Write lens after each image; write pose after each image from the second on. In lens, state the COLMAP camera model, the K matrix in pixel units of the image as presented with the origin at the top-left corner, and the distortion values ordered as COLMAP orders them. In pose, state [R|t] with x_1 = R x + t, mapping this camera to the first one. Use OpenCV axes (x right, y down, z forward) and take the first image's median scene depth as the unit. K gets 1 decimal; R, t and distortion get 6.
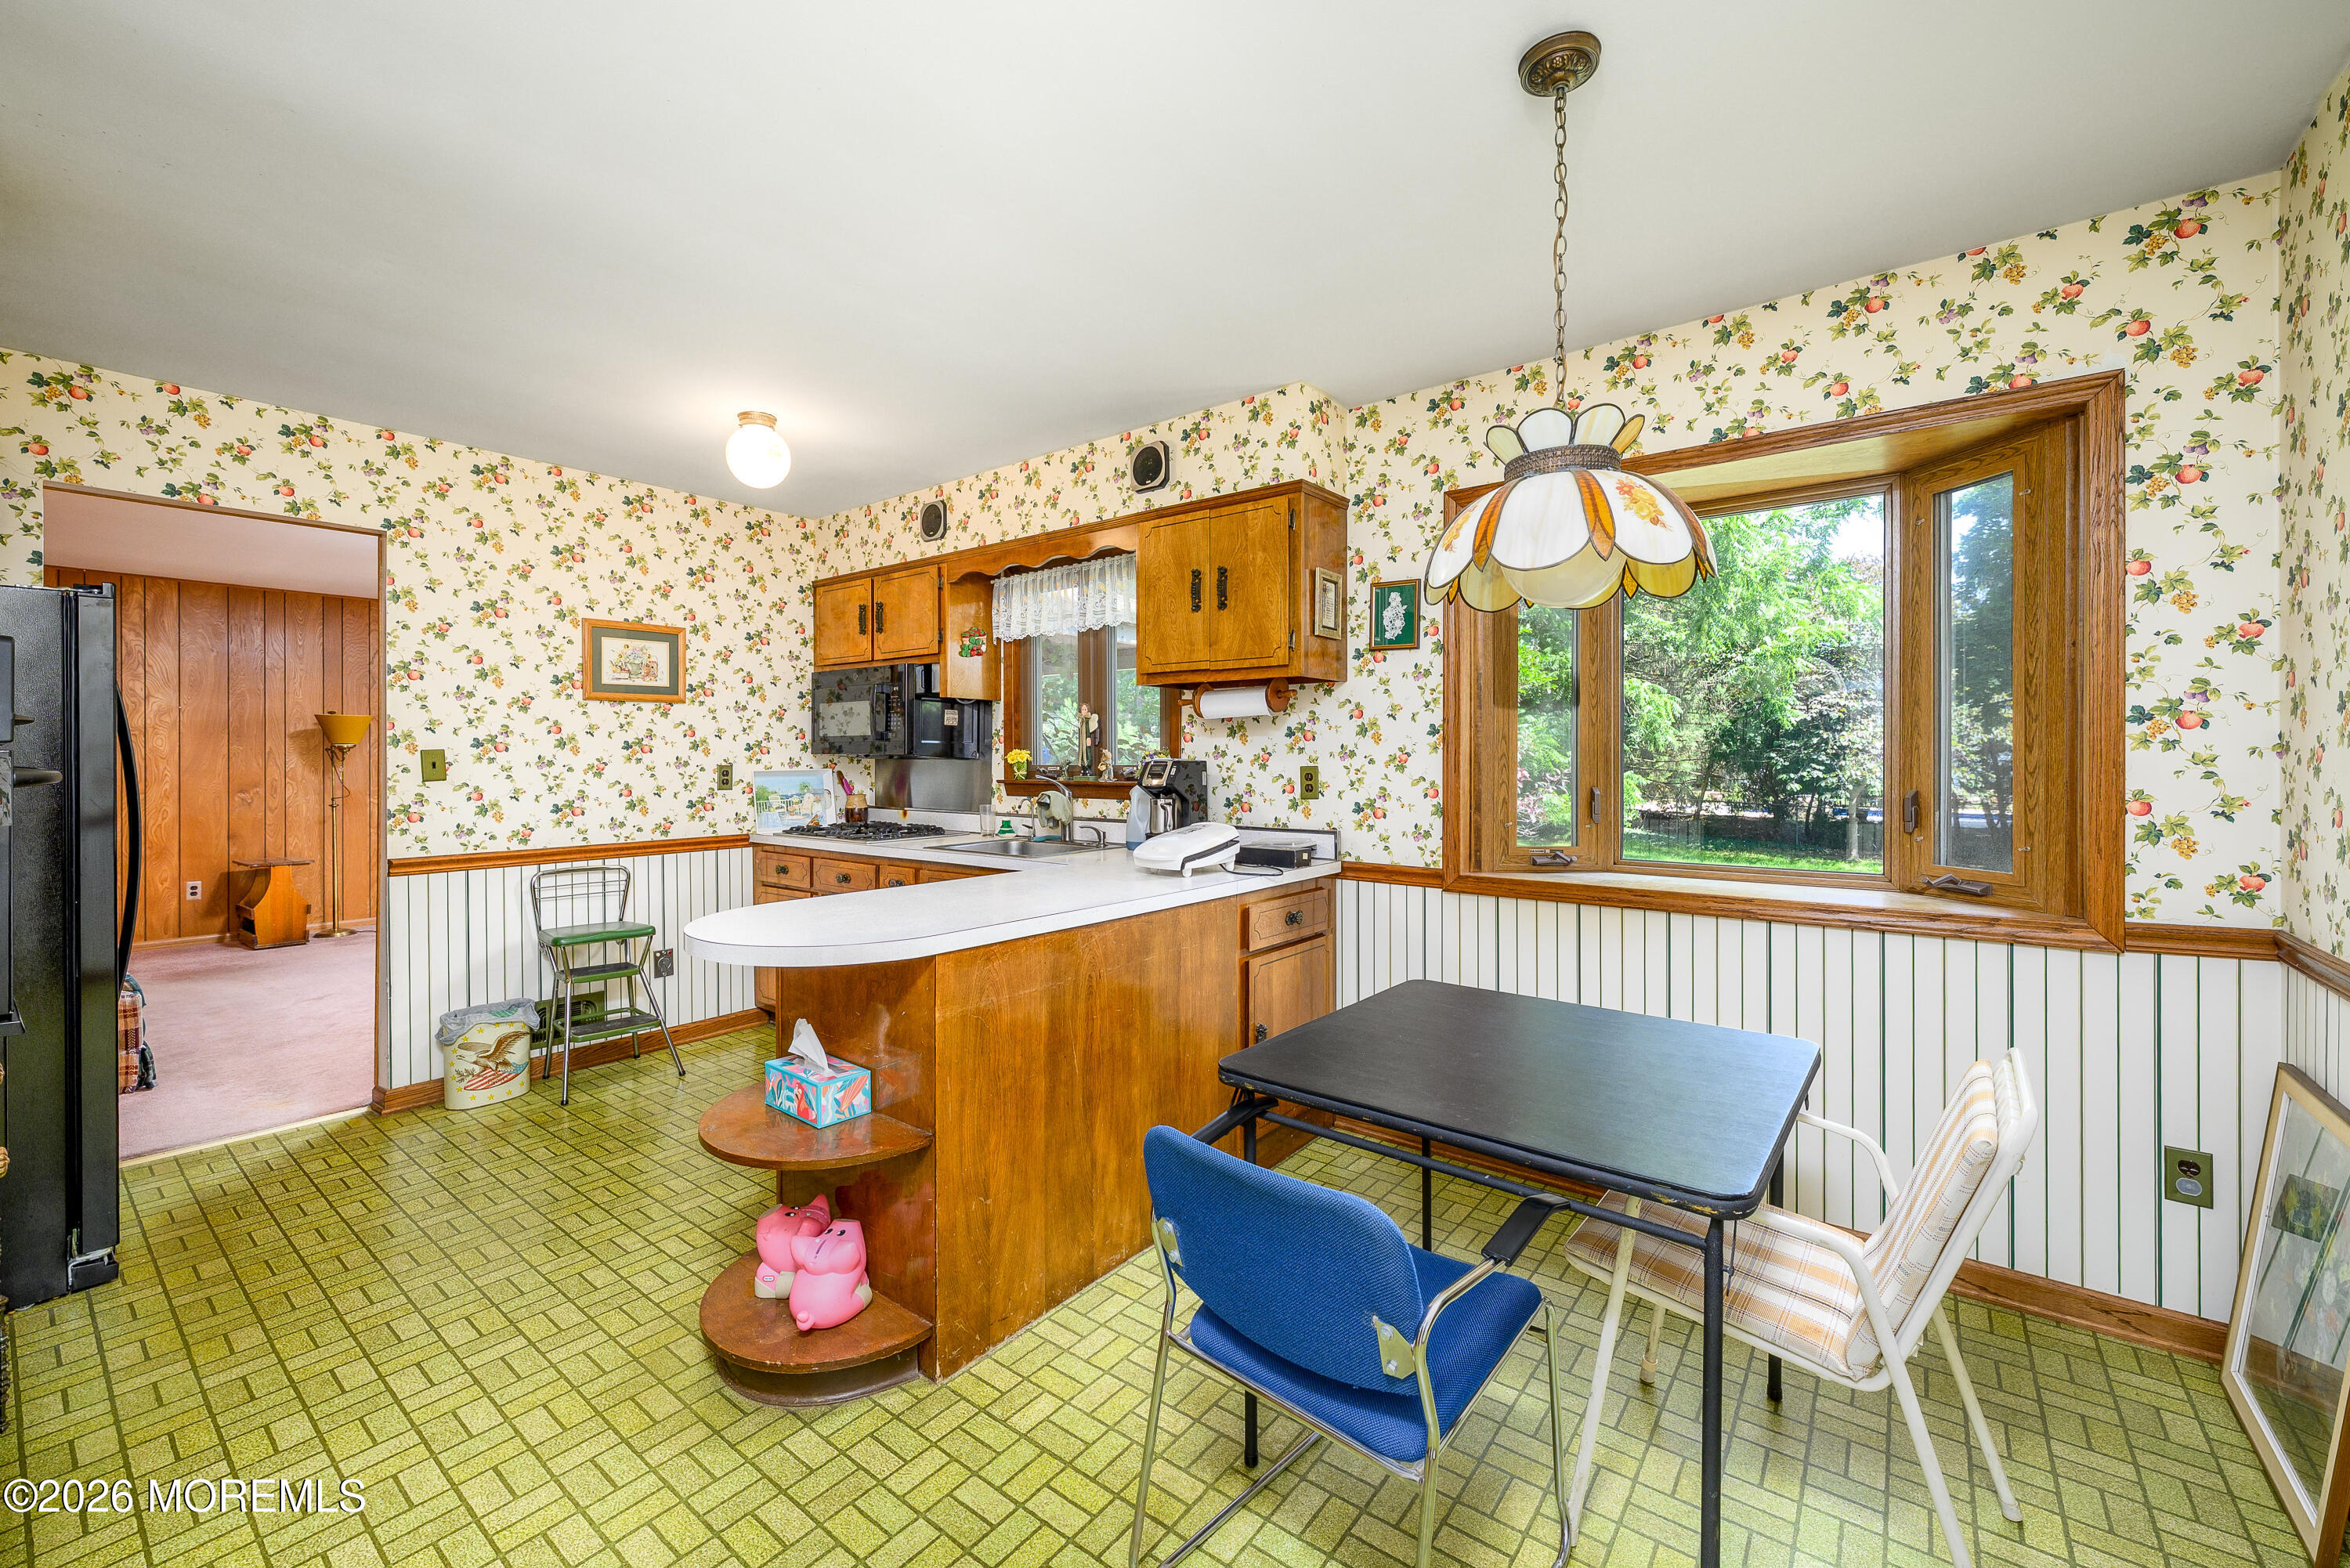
lens RADIAL K [[957.3, 0, 1170.7], [0, 957.3, 766.7], [0, 0, 1]] dist [-0.002241, 0.000621]
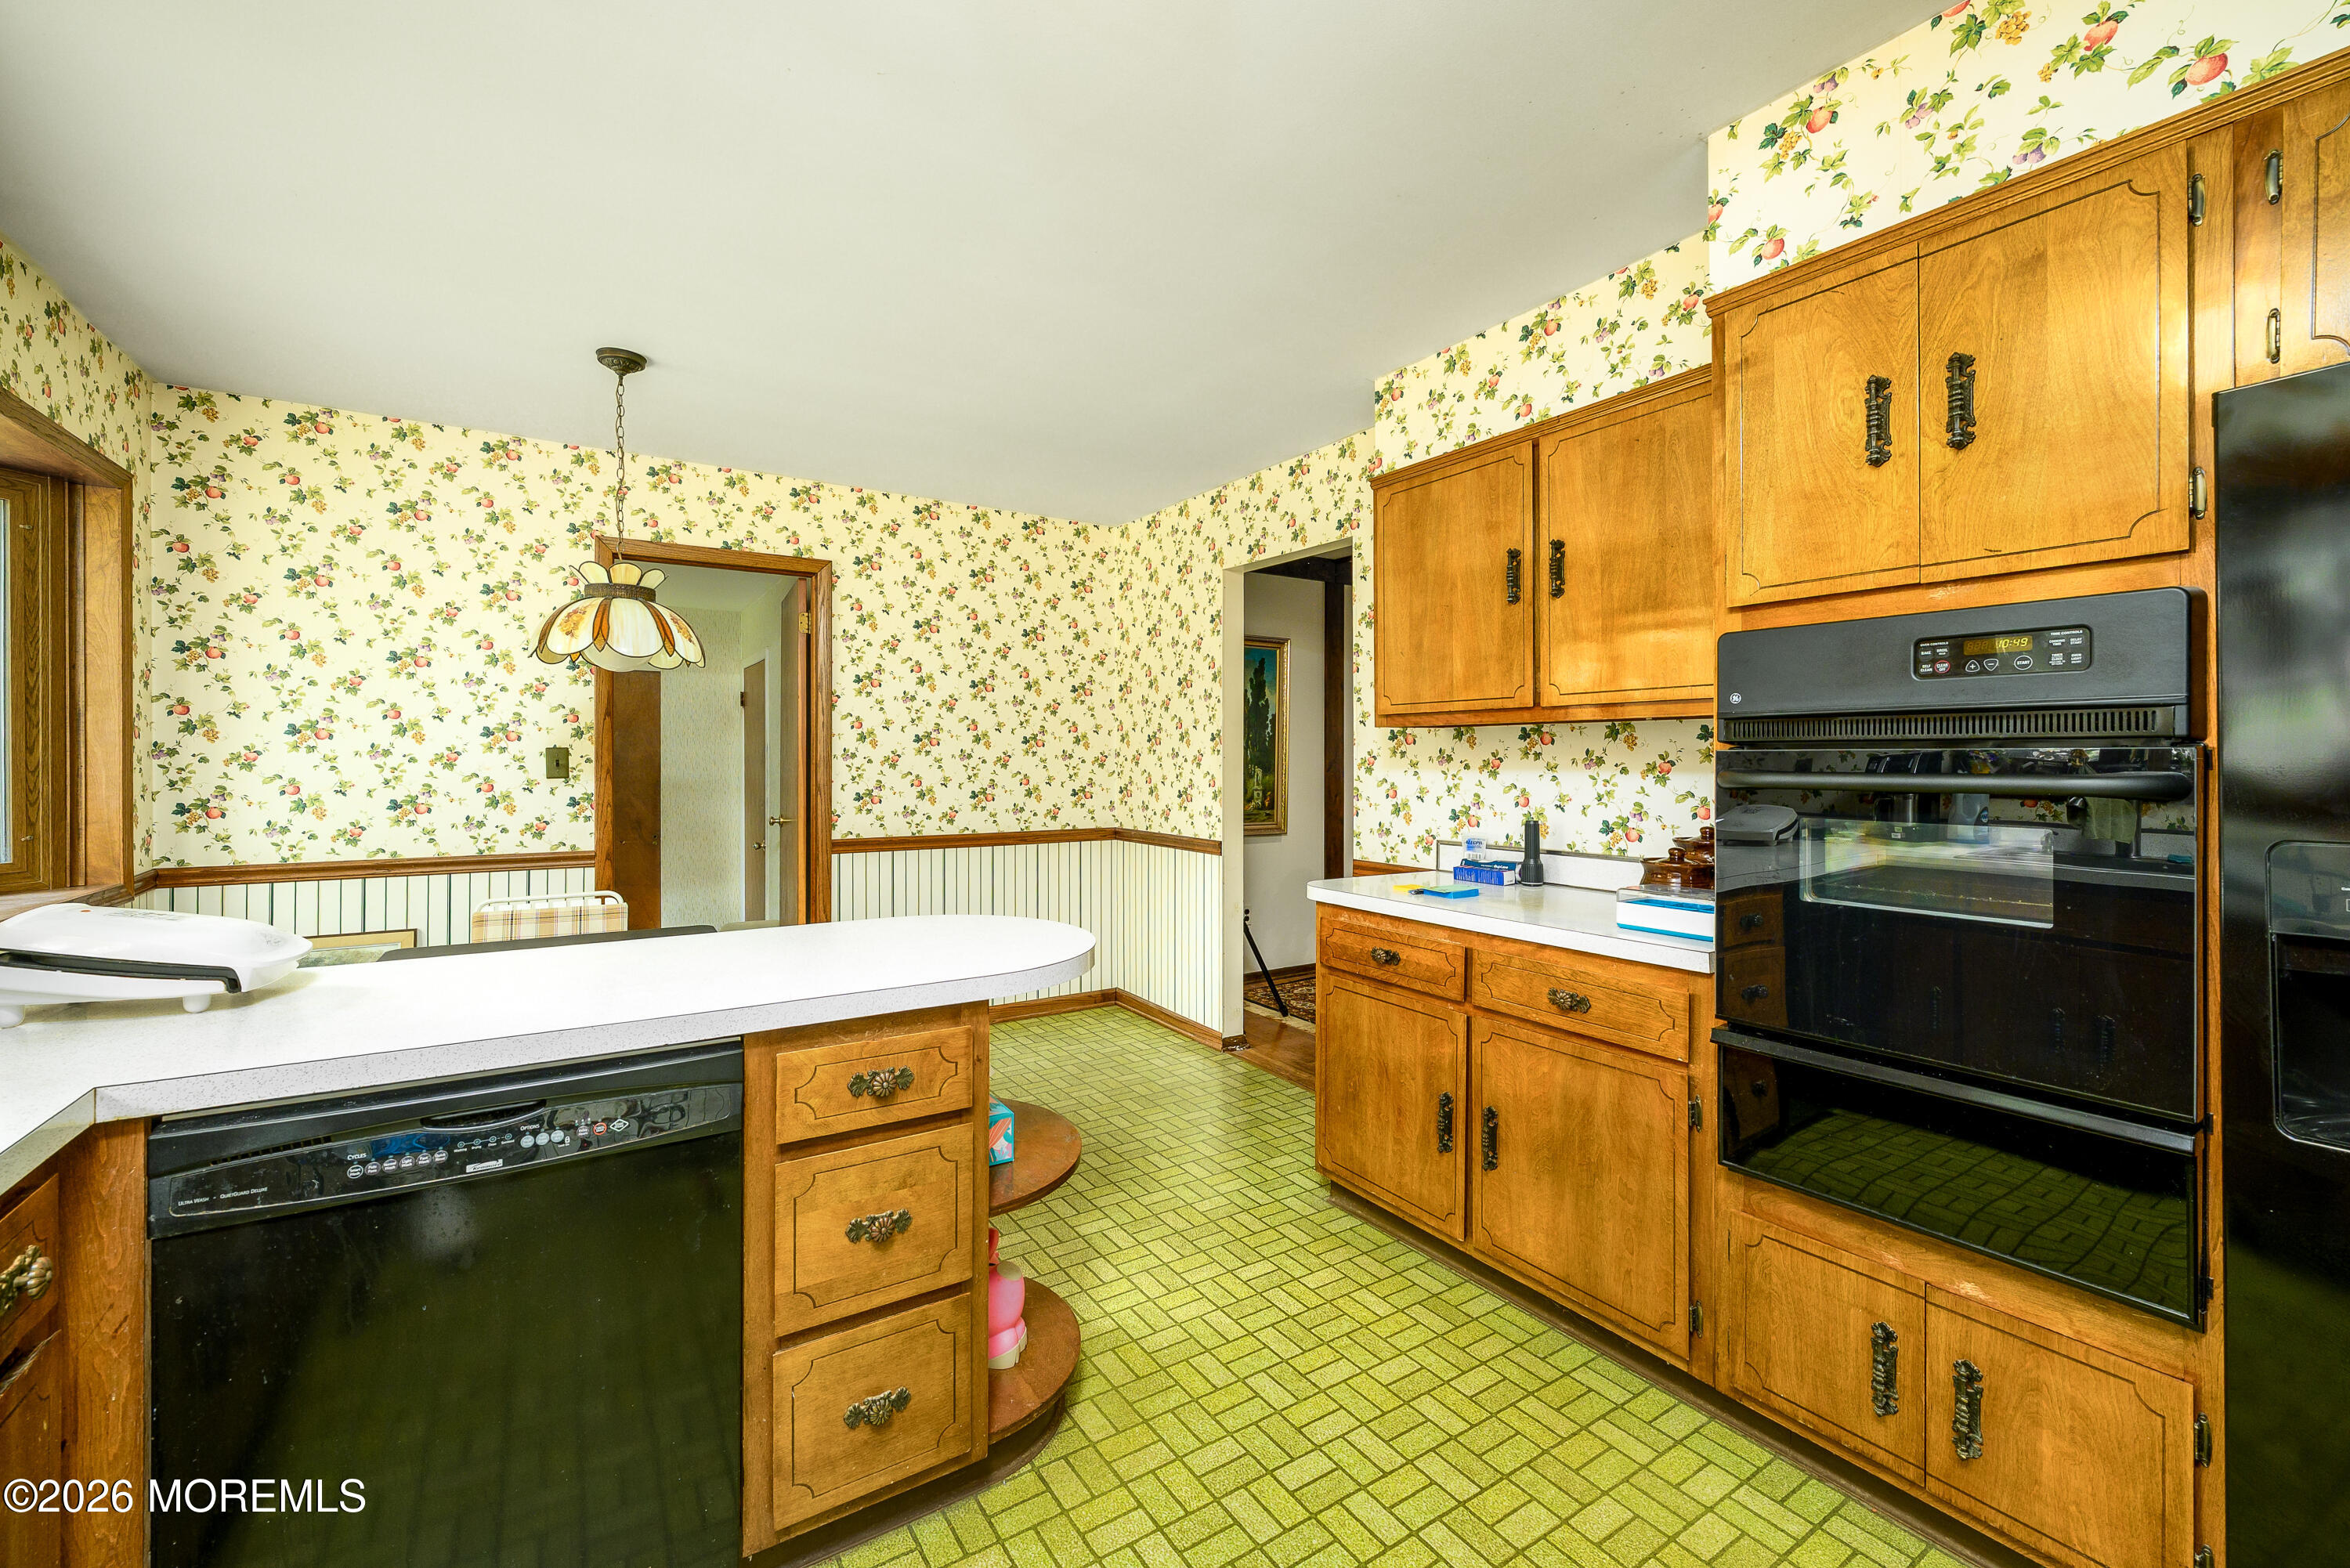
lens RADIAL K [[957.3, 0, 1164.8], [0, 957.3, 748.7], [0, 0, 1]] dist [-0.002241, 0.000621]
pose [[0.933141, 0.006242, -0.359458, 0.250922], [-0.011479, 0.999857, -0.012435, -0.003644], [0.359329, 0.015730, 0.933079, 0.344732]]
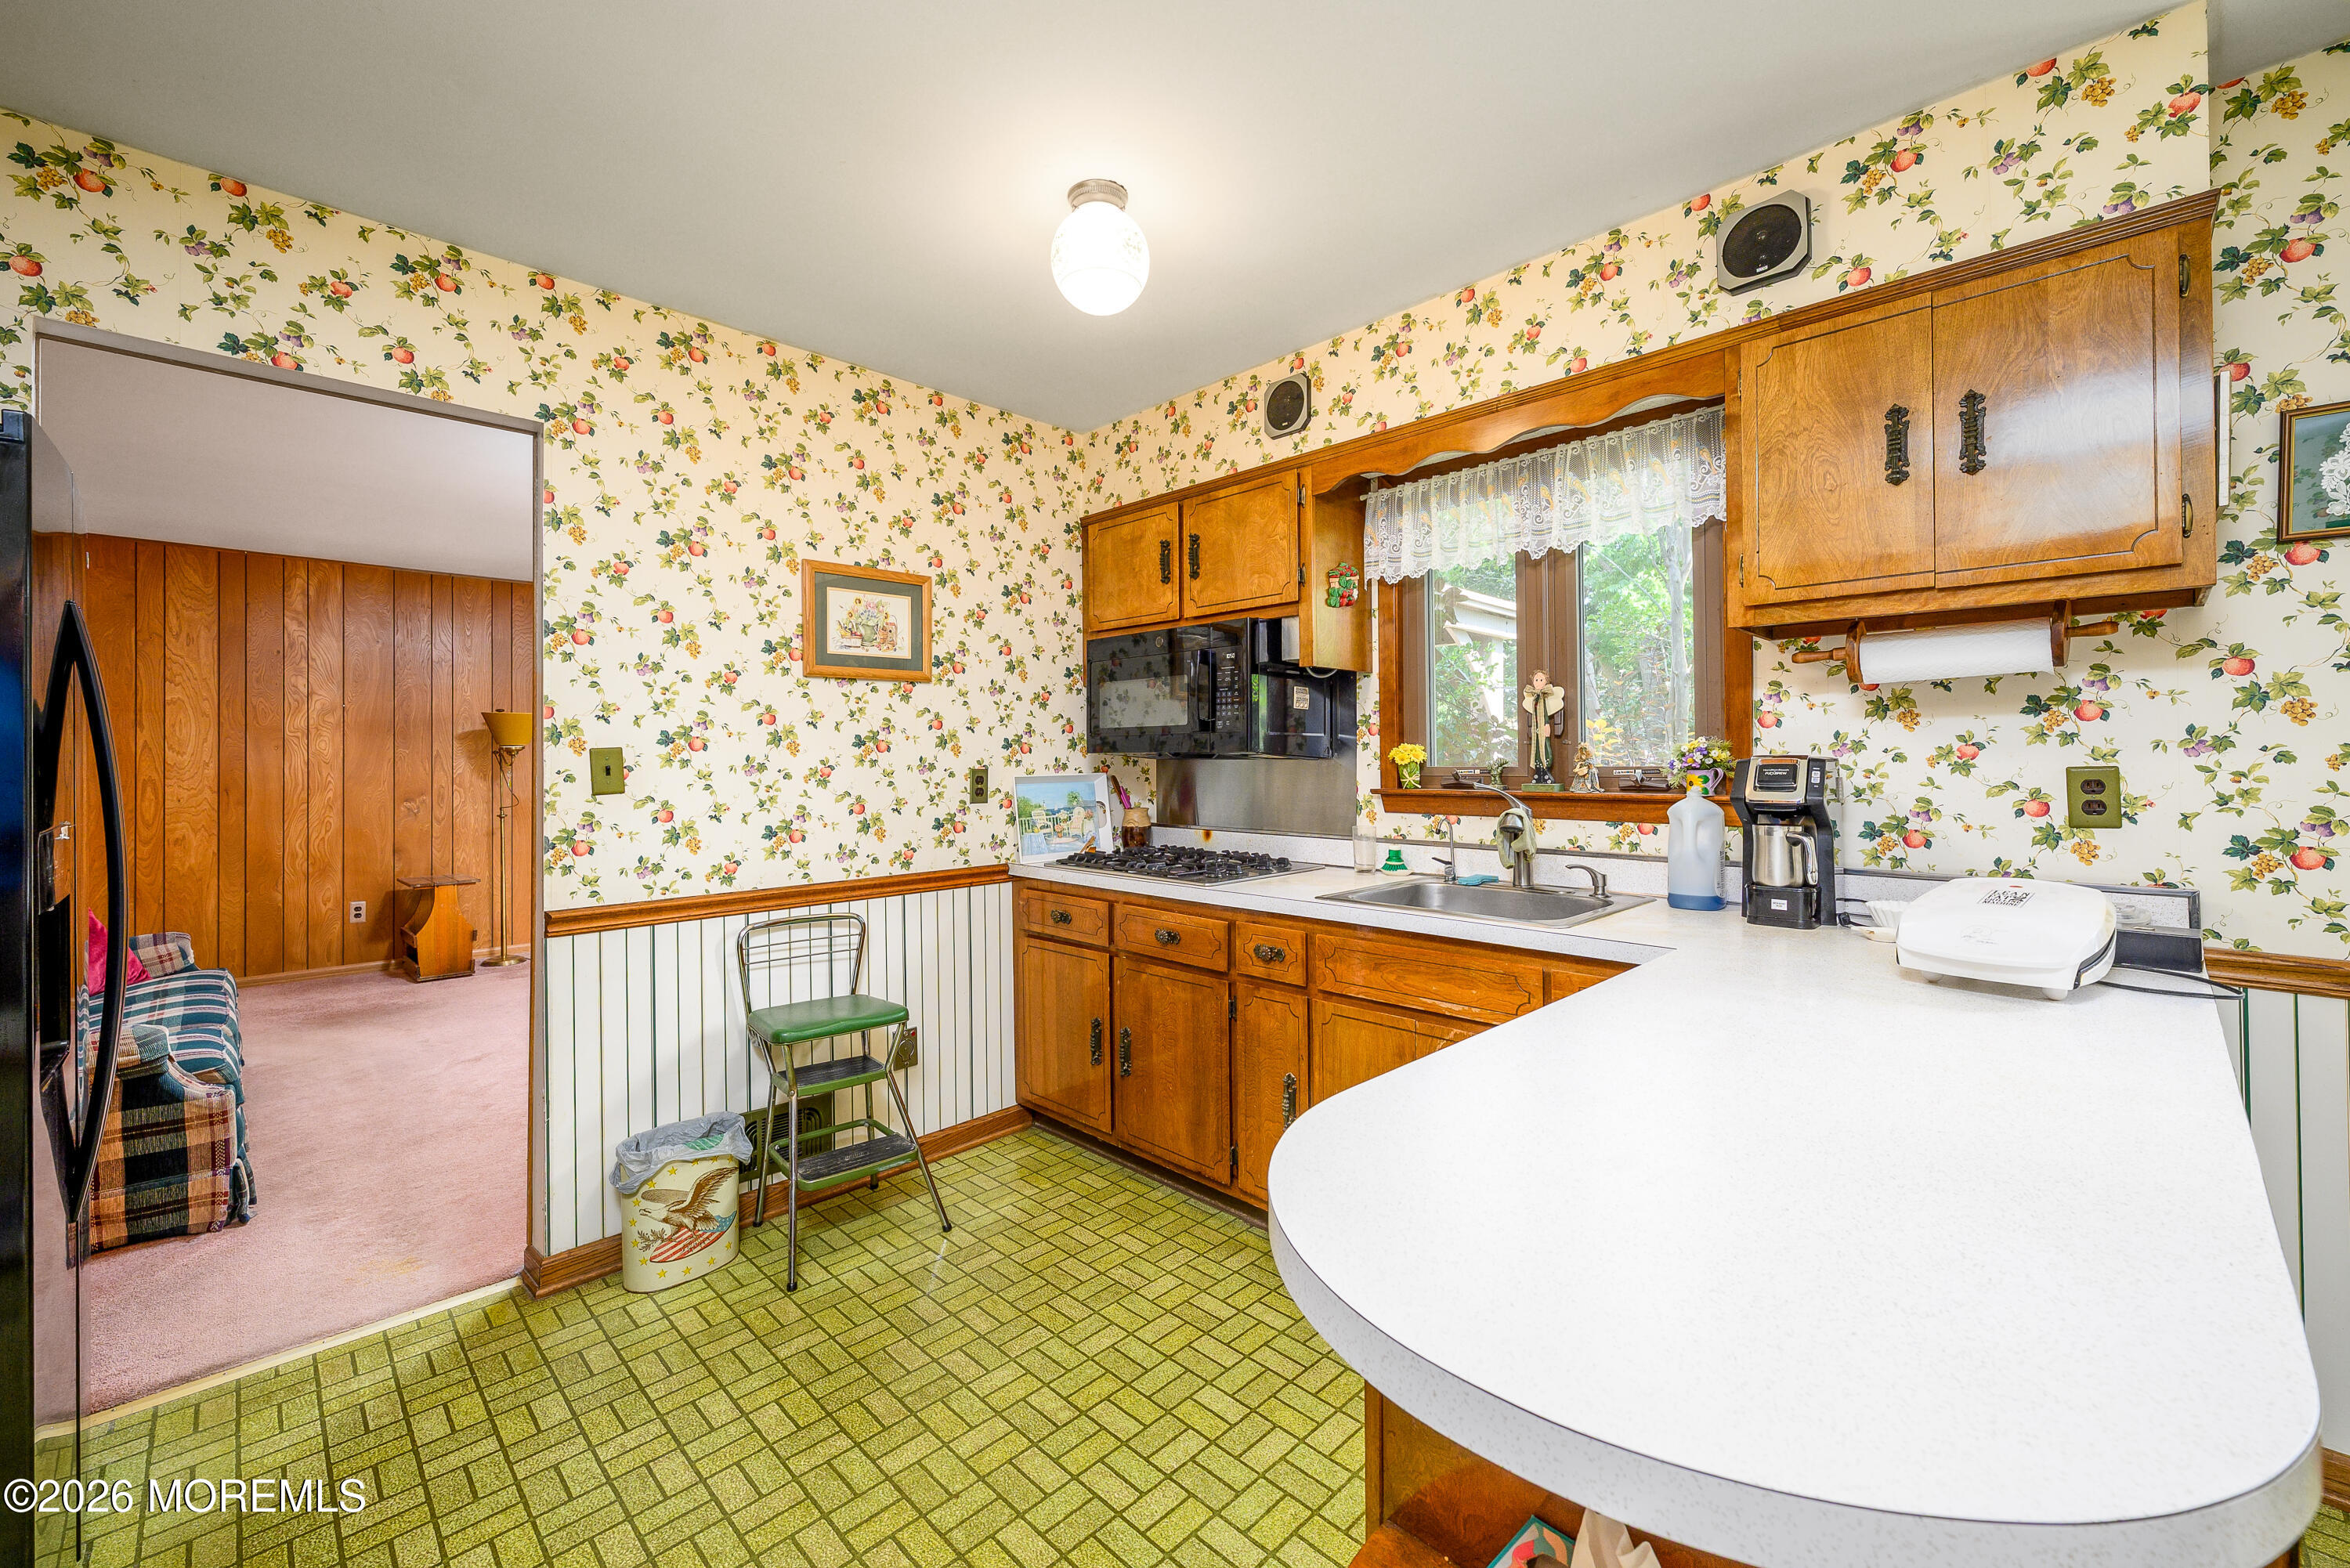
lens RADIAL K [[957.3, 0, 1165.4], [0, 957.3, 761.5], [0, 0, 1]] dist [-0.002241, 0.000621]
pose [[0.991985, -0.004758, -0.126269, -0.278248], [0.003905, 0.999968, -0.007004, -0.001765], [0.126298, 0.006455, 0.991971, 0.358605]]
